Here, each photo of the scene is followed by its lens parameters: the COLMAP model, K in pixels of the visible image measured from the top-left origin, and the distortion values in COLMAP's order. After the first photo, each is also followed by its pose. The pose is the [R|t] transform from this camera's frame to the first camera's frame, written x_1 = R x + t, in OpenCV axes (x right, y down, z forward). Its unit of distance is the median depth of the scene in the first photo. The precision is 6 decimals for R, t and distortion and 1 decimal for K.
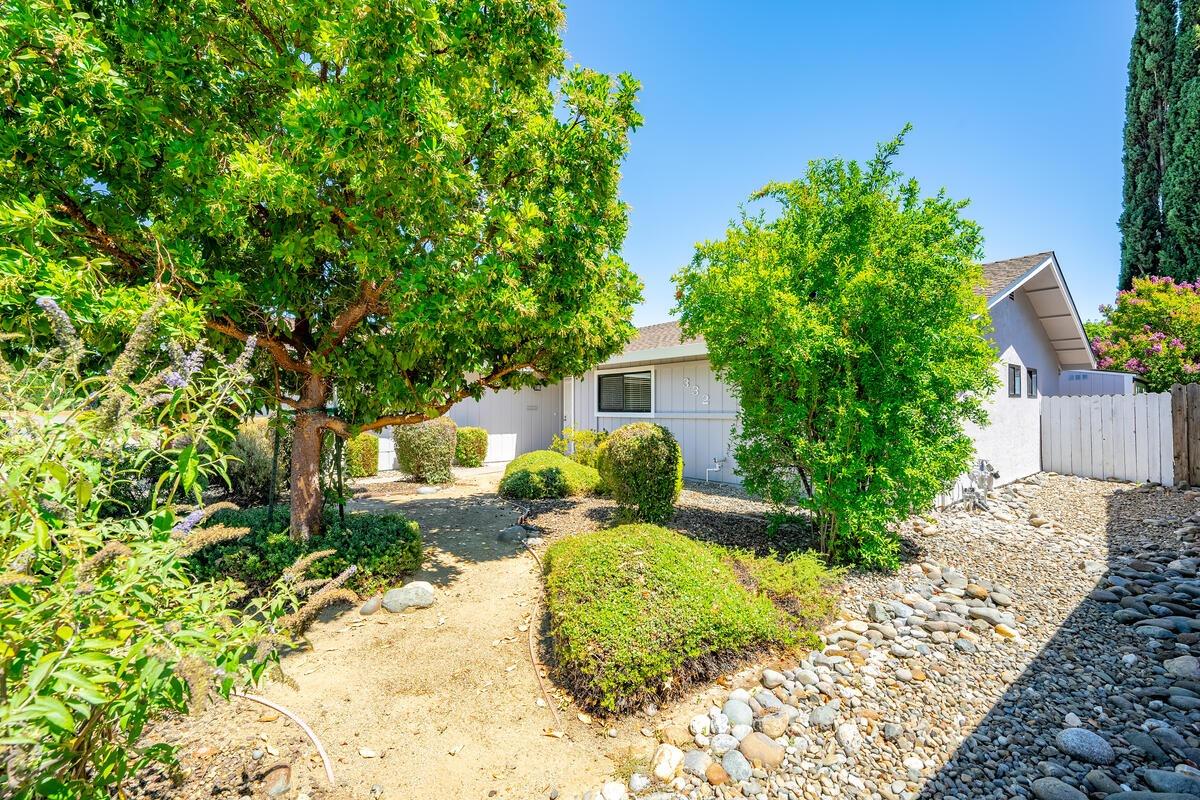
lens RADIAL K [[506.0, 0, 600.0], [0, 506.0, 400.0], [0, 0, 1]] dist [-0.002337, -0.000014]
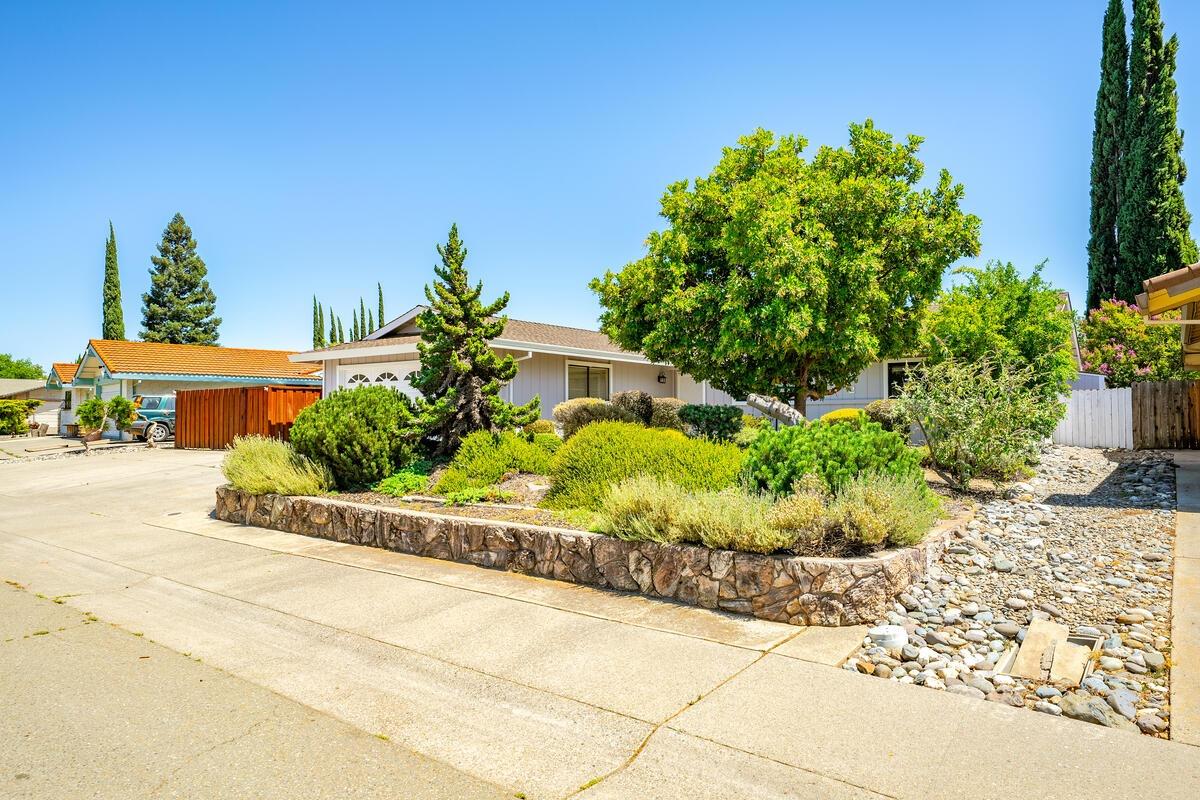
lens RADIAL K [[761.1, 0, 600.0], [0, 761.1, 400.0], [0, 0, 1]] dist [0.007677, 0.000967]
pose [[0.965075, 0.006825, 0.261883, -0.579021], [-0.005728, 0.999971, -0.004951, 0.024011], [-0.261910, 0.003278, 0.965087, -0.457144]]
